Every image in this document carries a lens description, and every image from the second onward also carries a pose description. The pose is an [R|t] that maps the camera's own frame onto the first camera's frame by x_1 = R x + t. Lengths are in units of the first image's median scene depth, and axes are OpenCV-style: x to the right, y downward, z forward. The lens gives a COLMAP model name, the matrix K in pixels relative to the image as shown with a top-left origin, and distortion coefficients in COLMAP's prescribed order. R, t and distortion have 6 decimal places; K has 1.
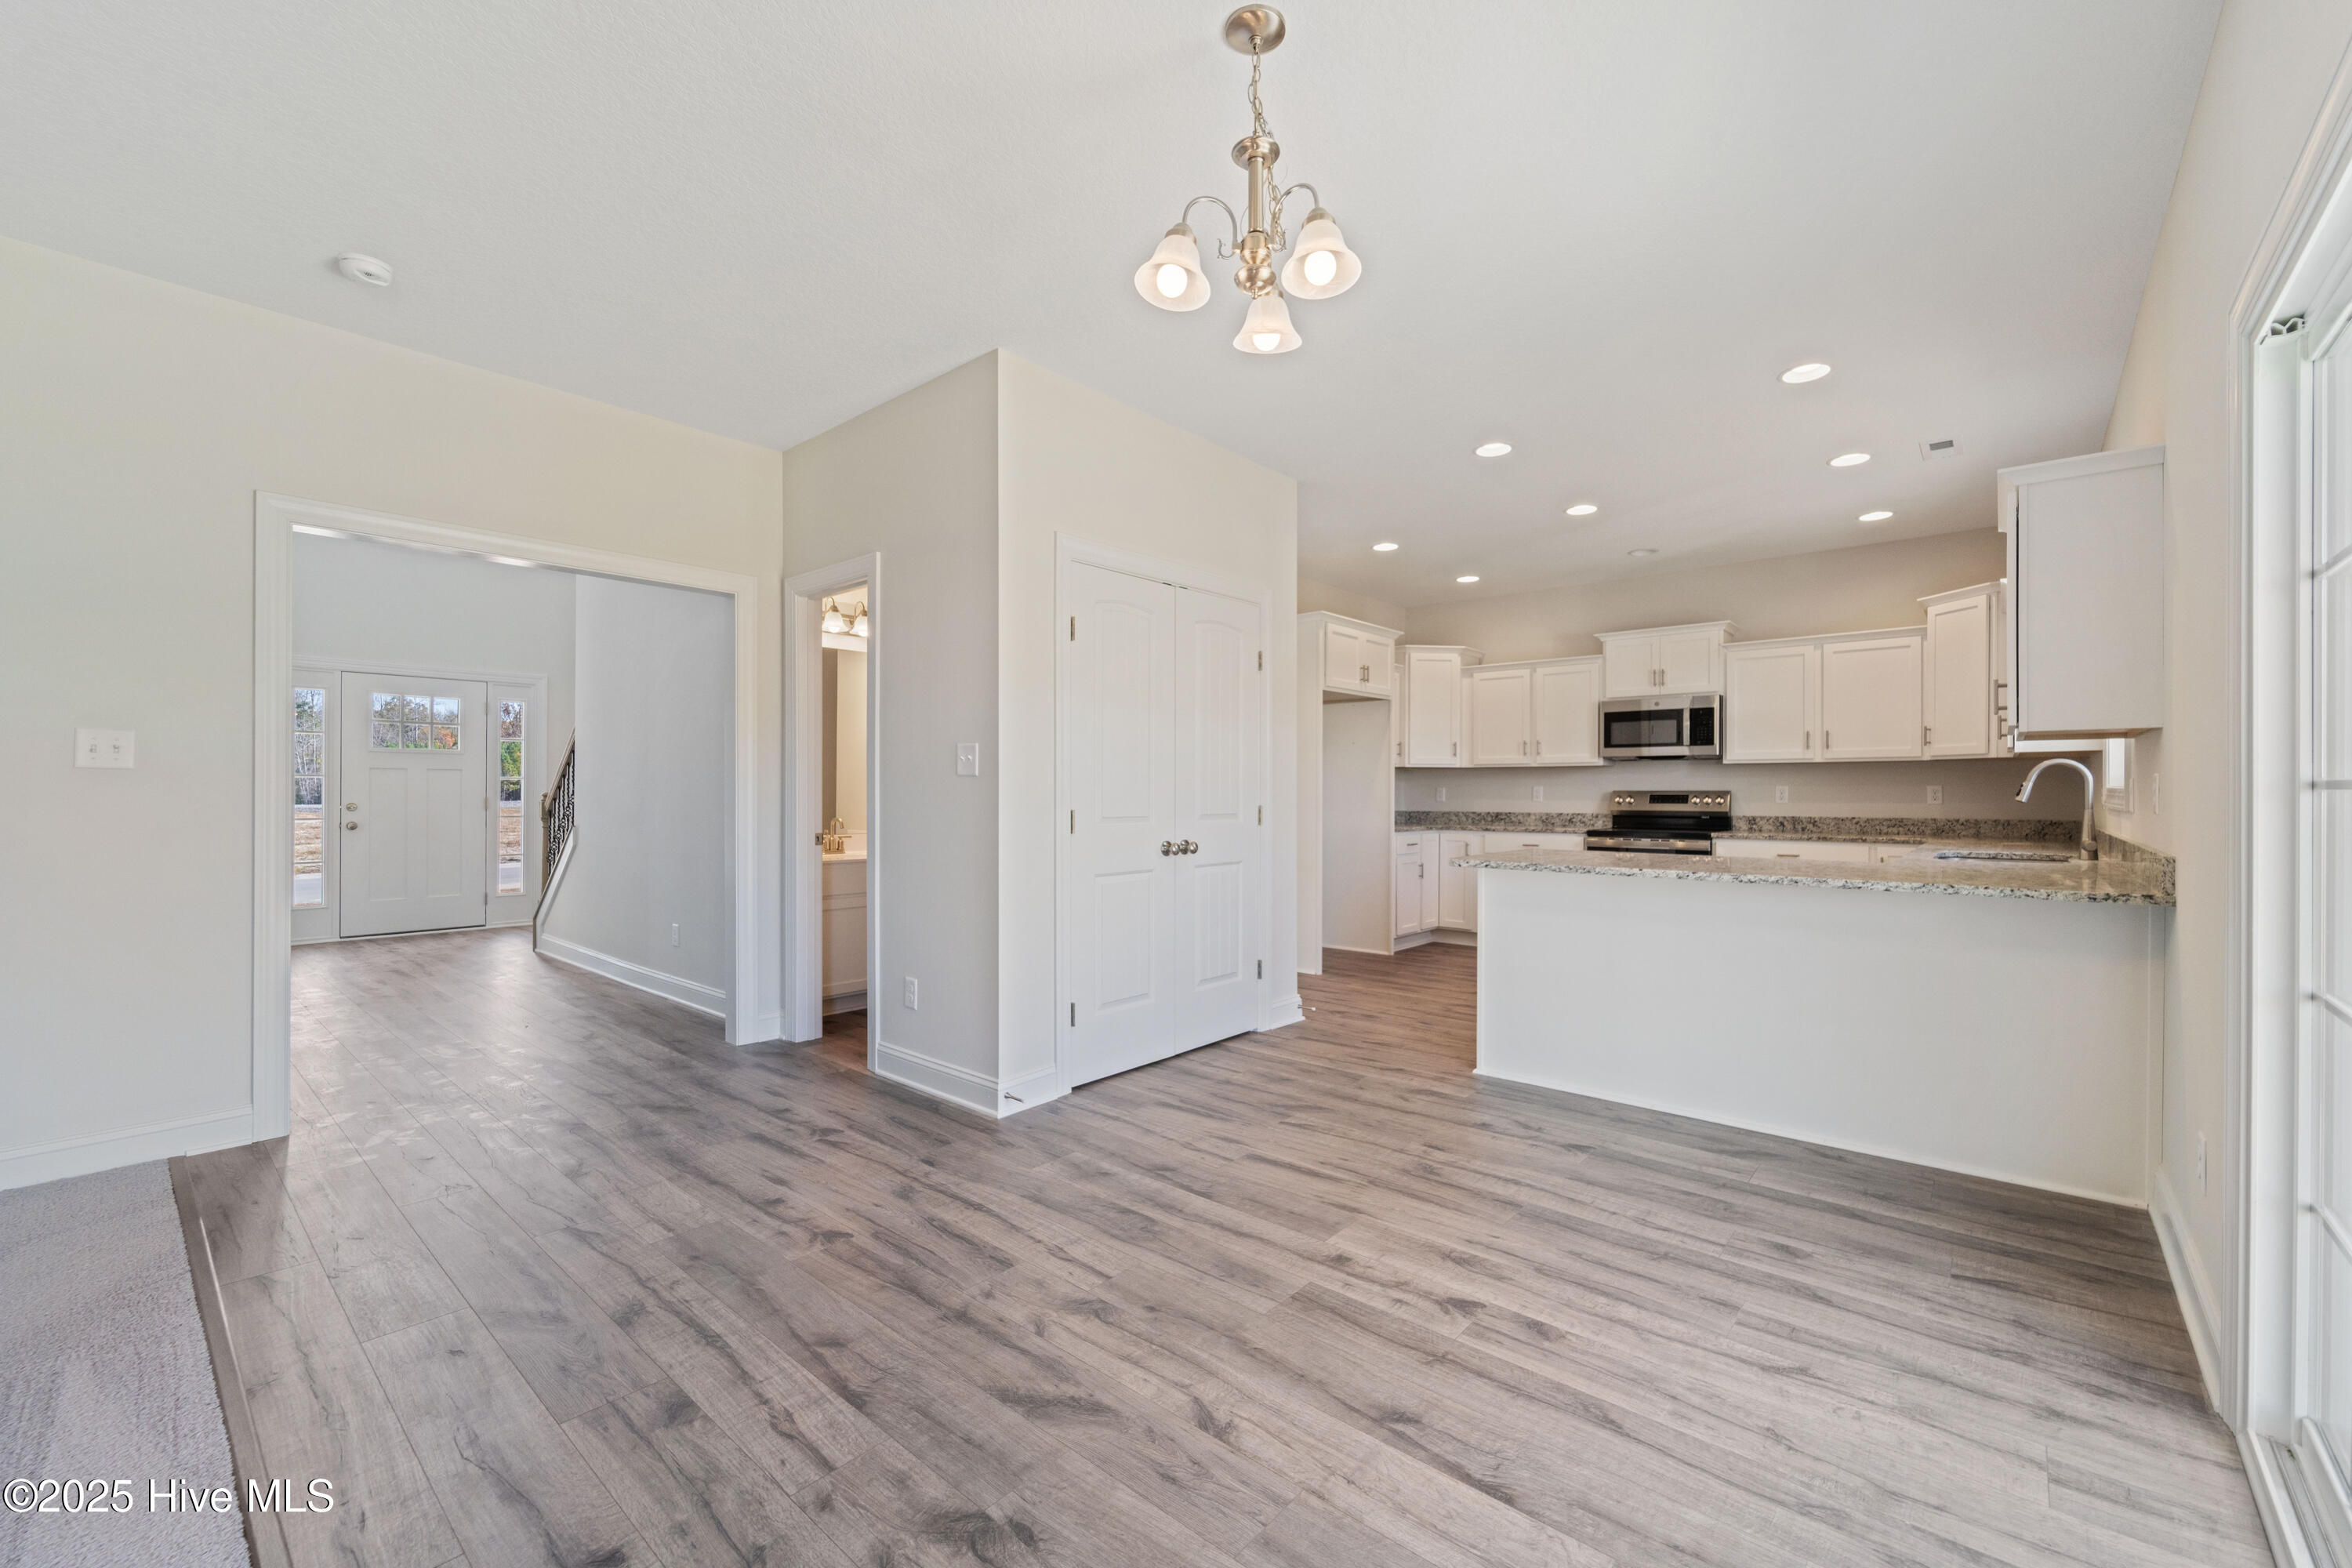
lens RADIAL K [[952.5, 0, 1183.2], [0, 952.5, 788.4], [0, 0, 1]] dist [0.000937, -0.000652]
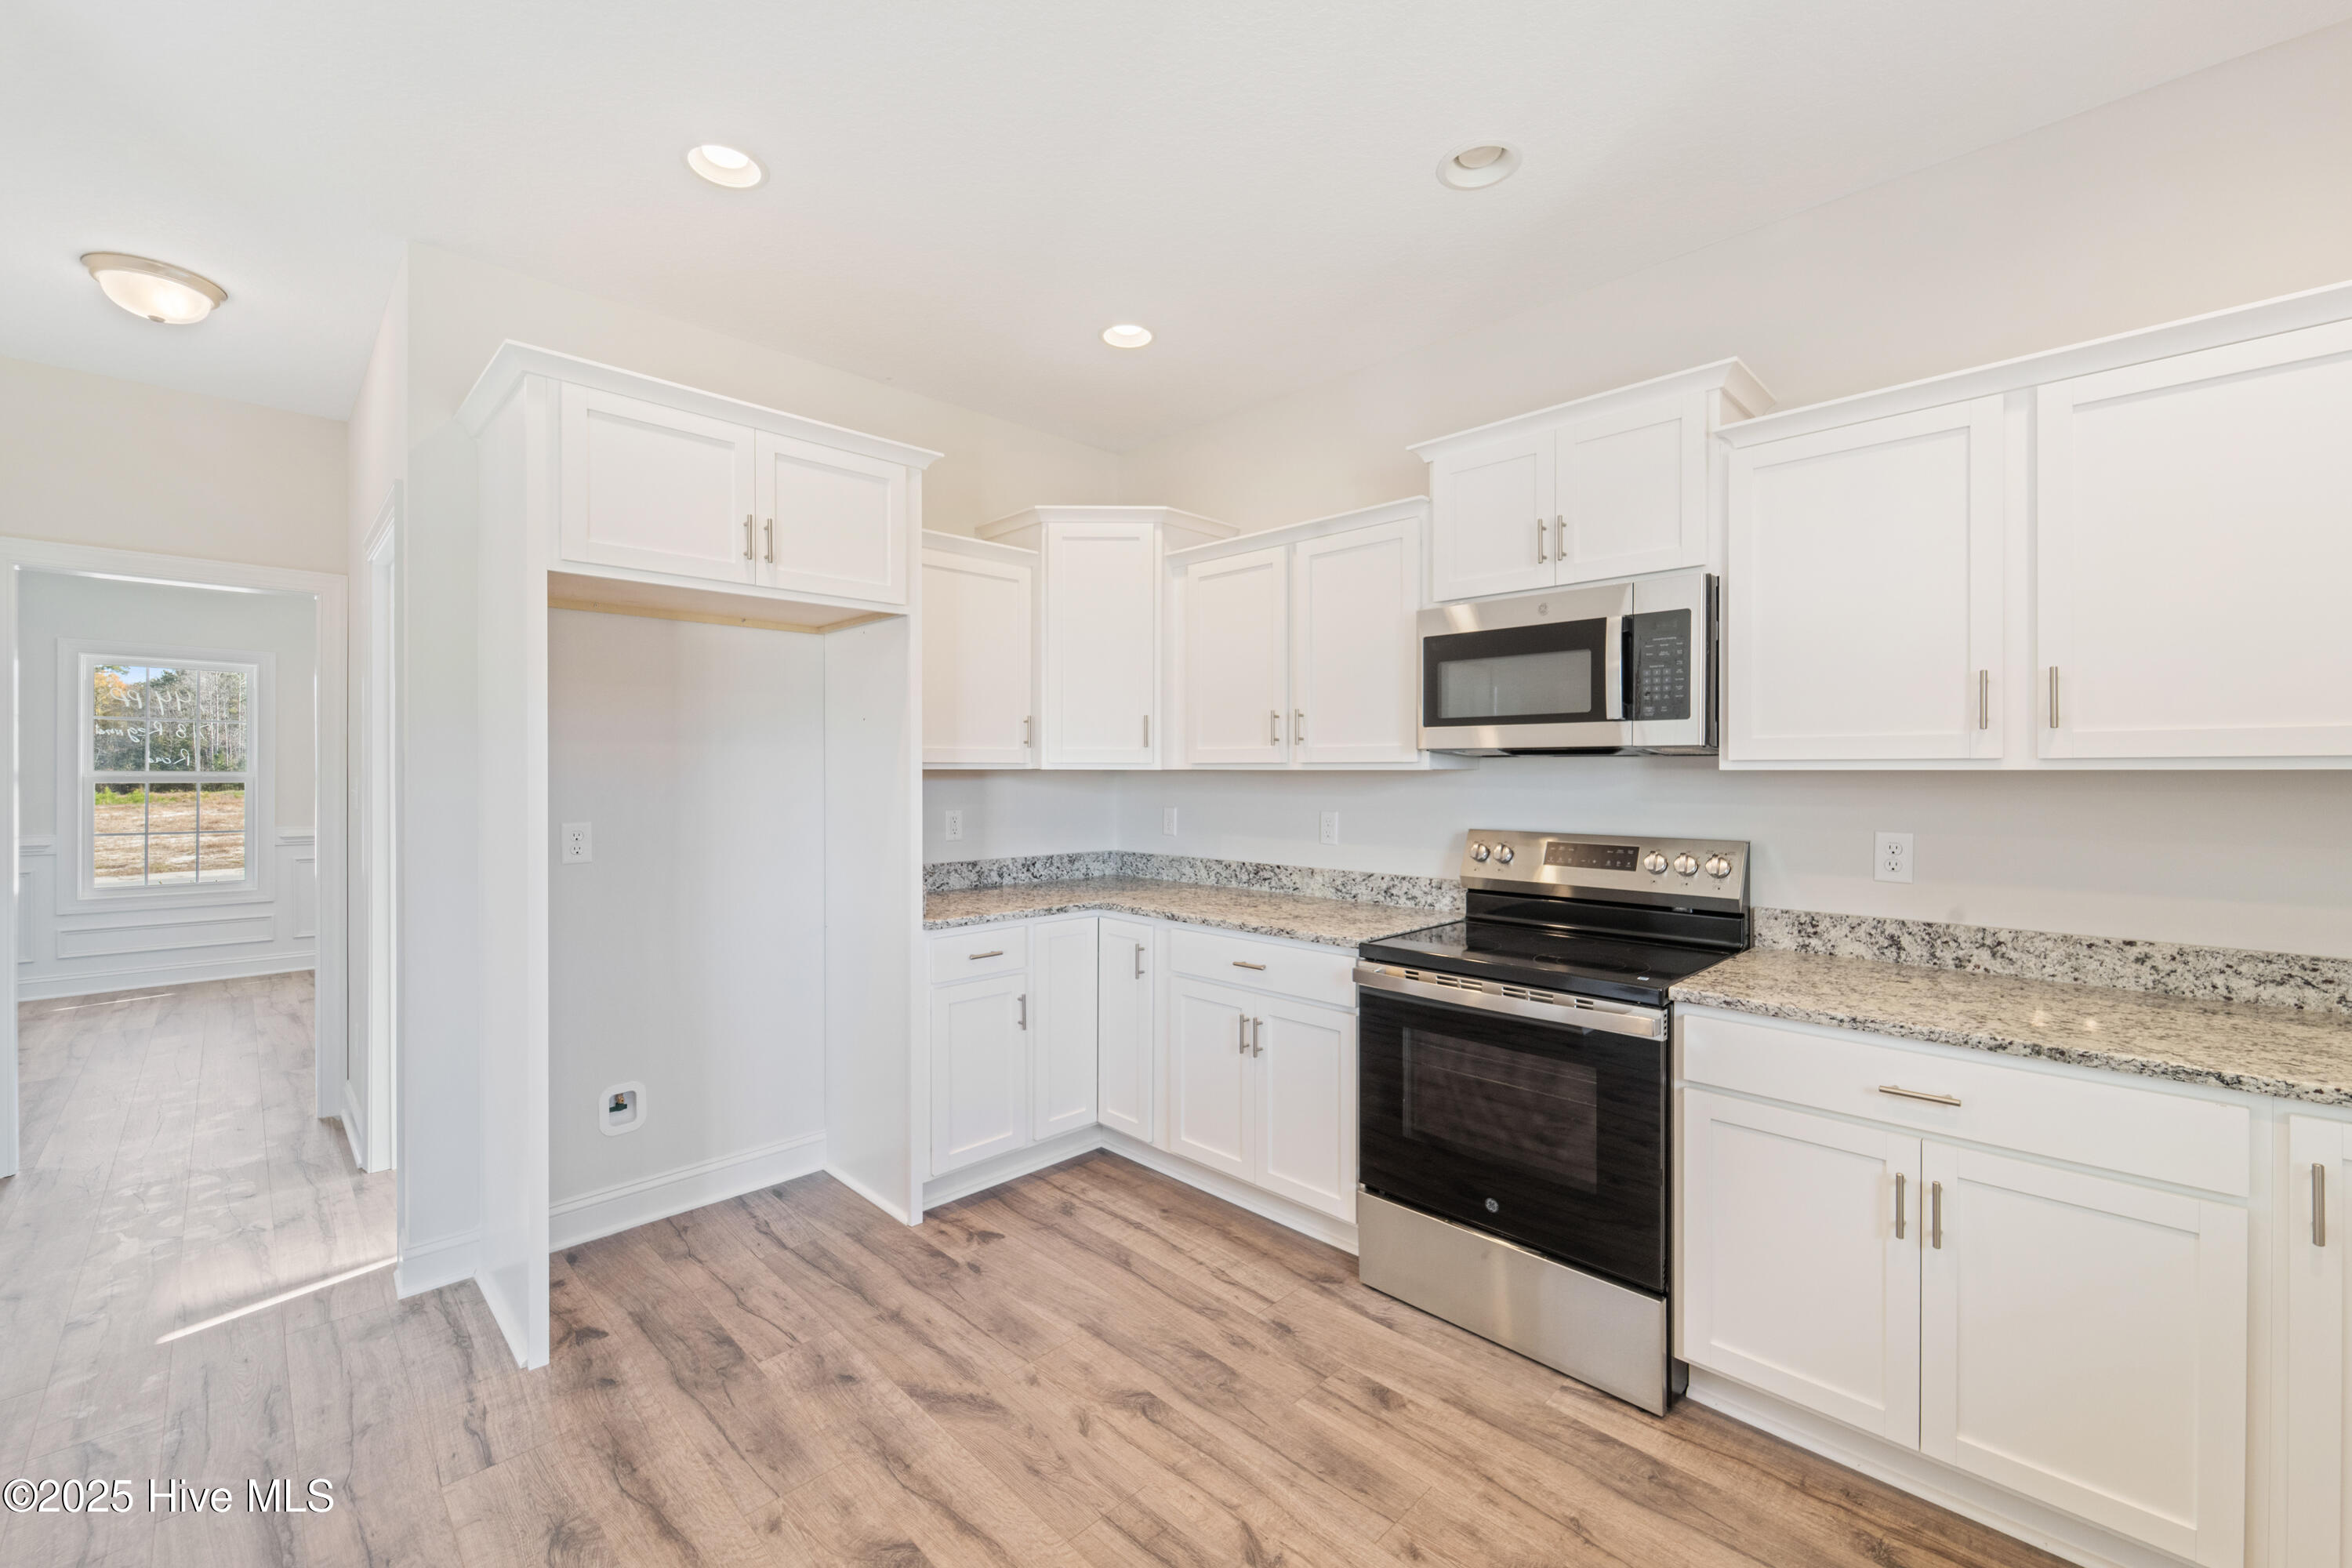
lens RADIAL K [[949.6, 0, 1186.5], [0, 949.6, 769.4], [0, 0, 1]] dist [-0.003084, -0.000436]
pose [[0.997394, -0.001960, -0.072124, 0.391772], [0.002119, 0.999995, 0.002130, -0.027227], [0.072120, -0.002277, 0.997393, 0.629759]]
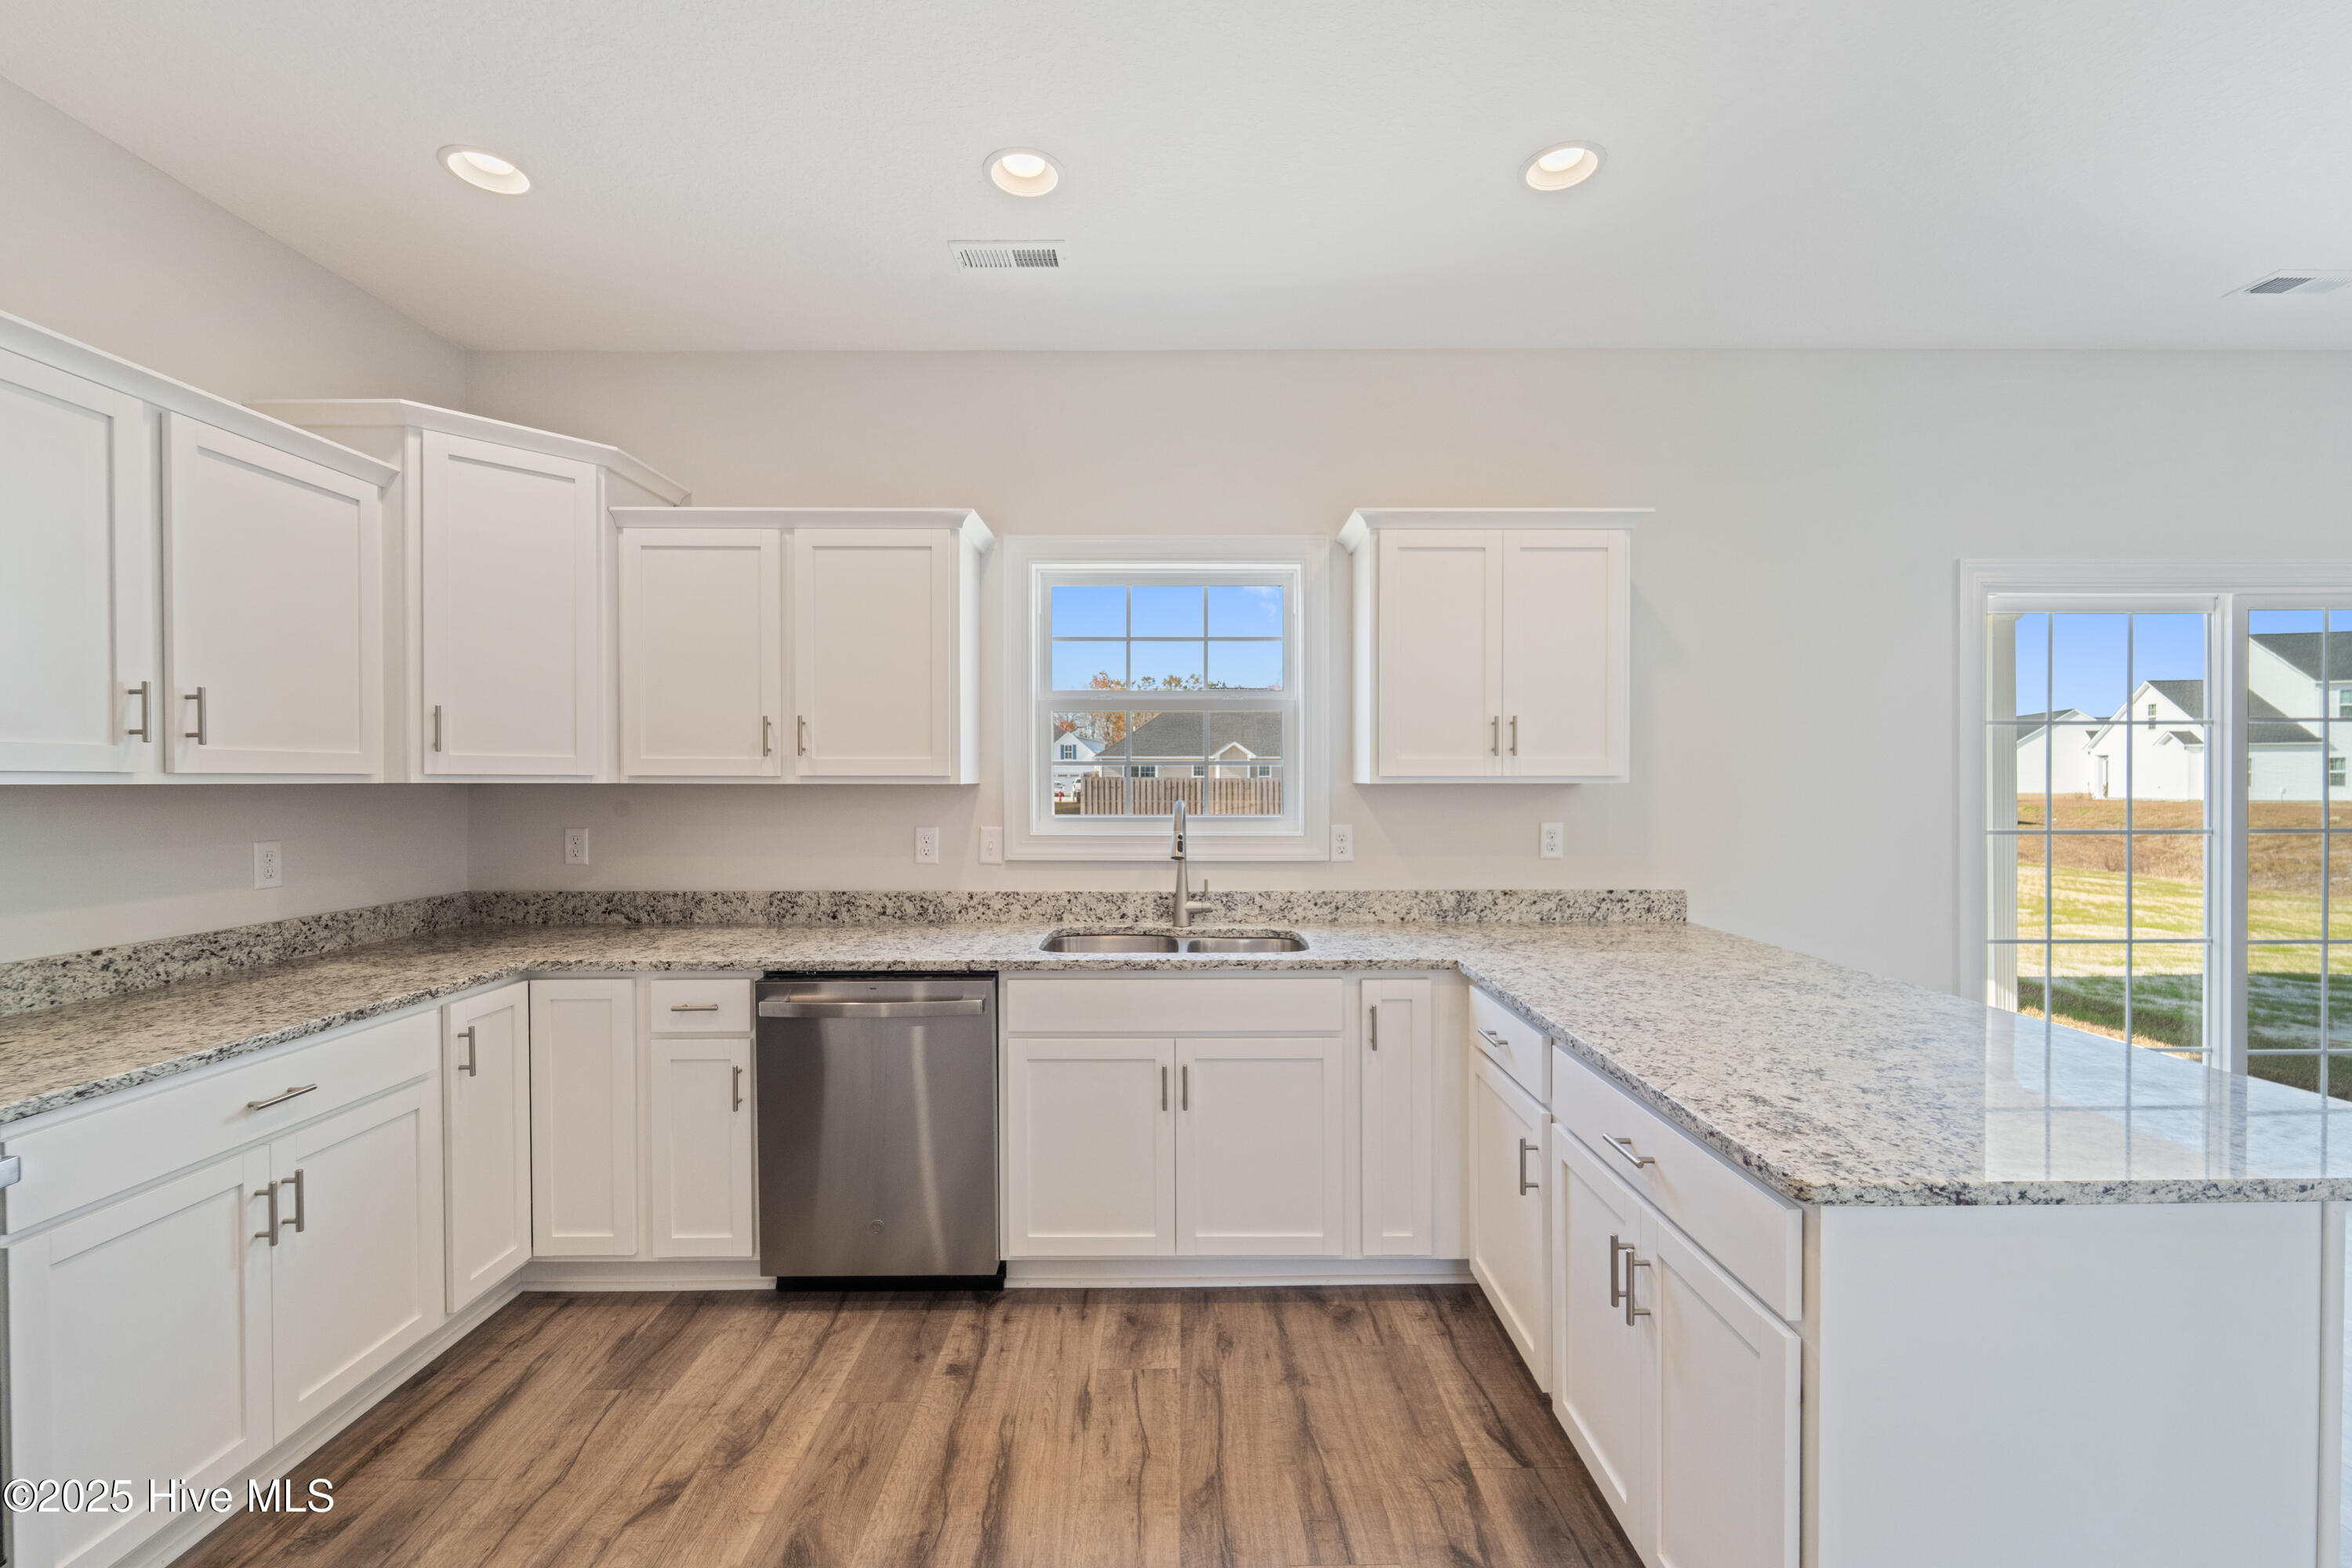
lens RADIAL K [[952.5, 0, 1183.2], [0, 952.5, 788.4], [0, 0, 1]] dist [0.000937, -0.000652]
pose [[-0.656311, -0.004175, 0.754479, 0.198622], [0.000417, 0.999983, 0.005897, -0.026205], [-0.754490, 0.004184, -0.656298, 0.889713]]
